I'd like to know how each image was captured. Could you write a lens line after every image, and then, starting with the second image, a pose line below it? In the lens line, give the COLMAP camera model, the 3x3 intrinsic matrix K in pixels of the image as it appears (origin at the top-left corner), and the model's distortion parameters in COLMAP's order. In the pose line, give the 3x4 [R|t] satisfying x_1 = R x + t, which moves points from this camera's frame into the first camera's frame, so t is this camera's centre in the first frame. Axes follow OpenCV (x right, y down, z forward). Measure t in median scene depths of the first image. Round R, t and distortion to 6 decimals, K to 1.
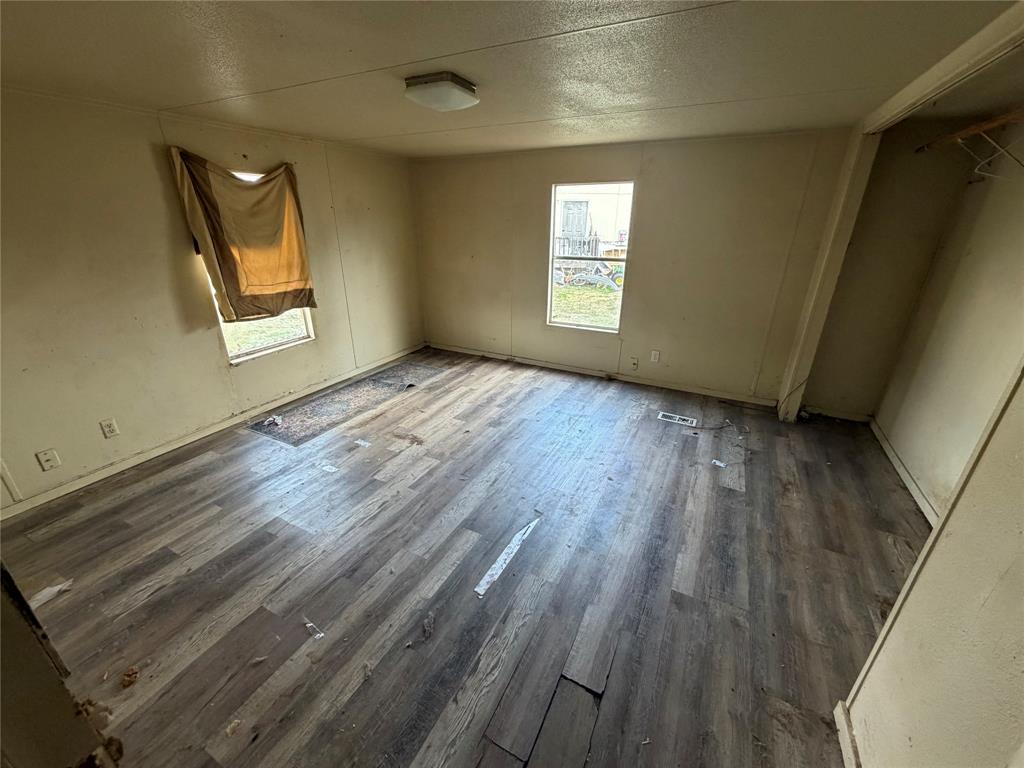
lens RADIAL K [[409.1, 0, 512.0], [0, 409.1, 384.0], [0, 0, 1]] dist [0.000141, -0.000086]
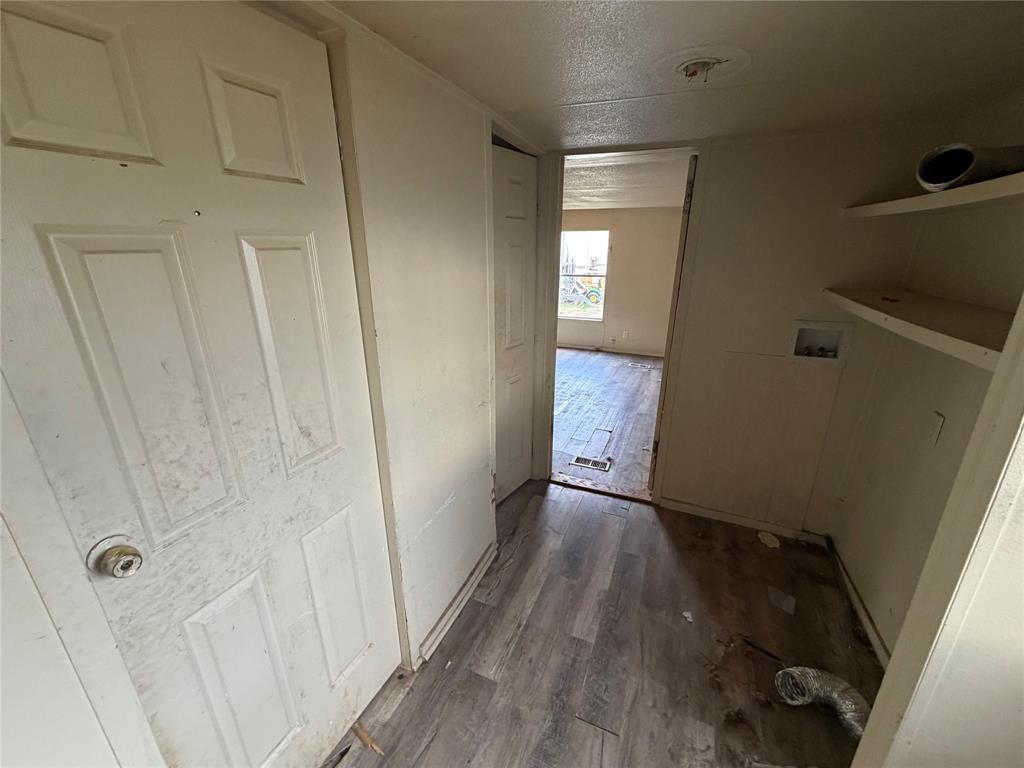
lens RADIAL K [[409.1, 0, 512.0], [0, 409.1, 384.0], [0, 0, 1]] dist [0.000141, -0.000086]
pose [[0.997475, -0.020316, 0.068053, -0.268777], [0.024141, 0.998146, -0.055872, 0.260137], [-0.066792, 0.057374, 0.996116, -0.724521]]
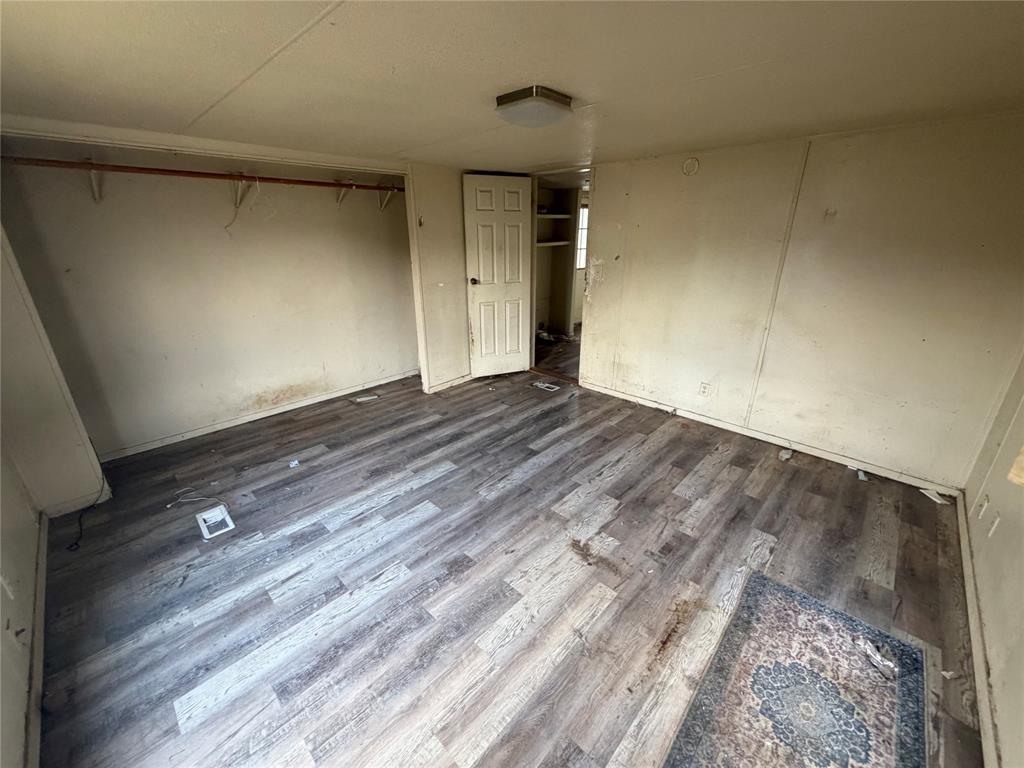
lens RADIAL K [[409.1, 0, 512.0], [0, 409.1, 384.0], [0, 0, 1]] dist [0.000141, -0.000086]
pose [[-0.958834, -0.099850, 0.265832, -0.262515], [0.107623, 0.738521, 0.665585, -0.528068], [-0.262781, 0.666795, -0.697373, 1.261334]]
